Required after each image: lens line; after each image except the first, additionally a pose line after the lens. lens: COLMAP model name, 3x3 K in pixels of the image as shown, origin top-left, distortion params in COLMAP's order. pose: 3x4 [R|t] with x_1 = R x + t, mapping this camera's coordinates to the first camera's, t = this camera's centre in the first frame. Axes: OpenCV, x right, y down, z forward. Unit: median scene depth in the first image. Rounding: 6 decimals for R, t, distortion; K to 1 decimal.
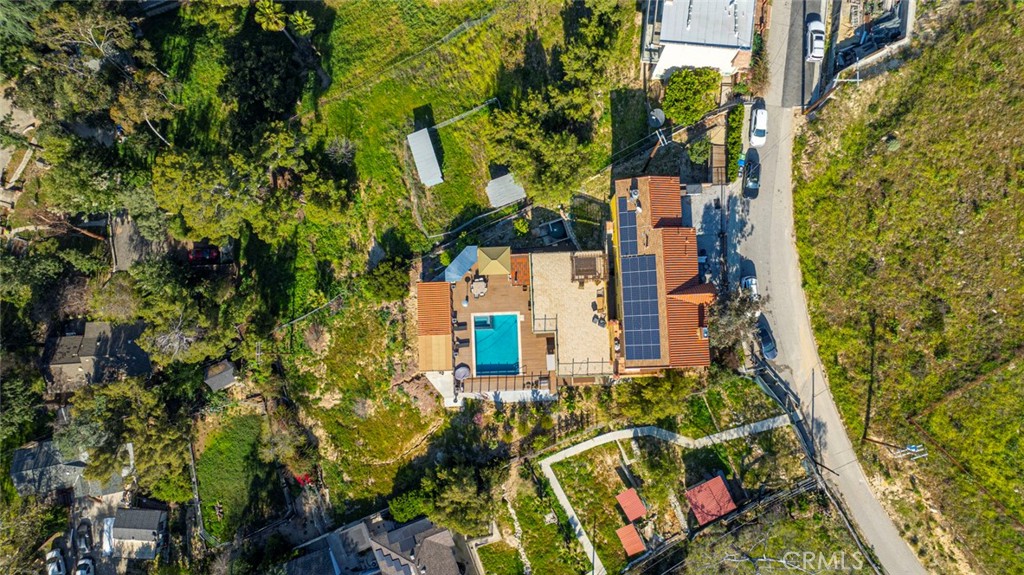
lens RADIAL K [[722.9, 0, 512.0], [0, 722.9, 287.5], [0, 0, 1]] dist [-0.035232, 0.028458]
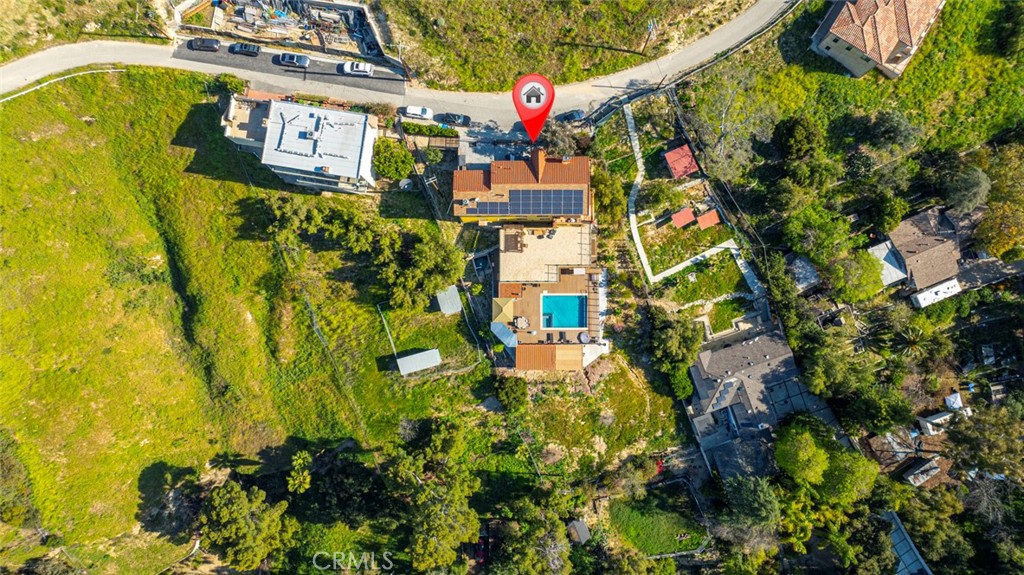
lens RADIAL K [[710.7, 0, 518.6], [0, 710.7, 288.7], [0, 0, 1]] dist [-0.032730, 0.041373]
pose [[0.039467, -0.995200, 0.089549, -0.102221], [0.996978, 0.045220, 0.063159, -0.092991], [-0.066906, 0.086786, 0.993978, -0.317530]]
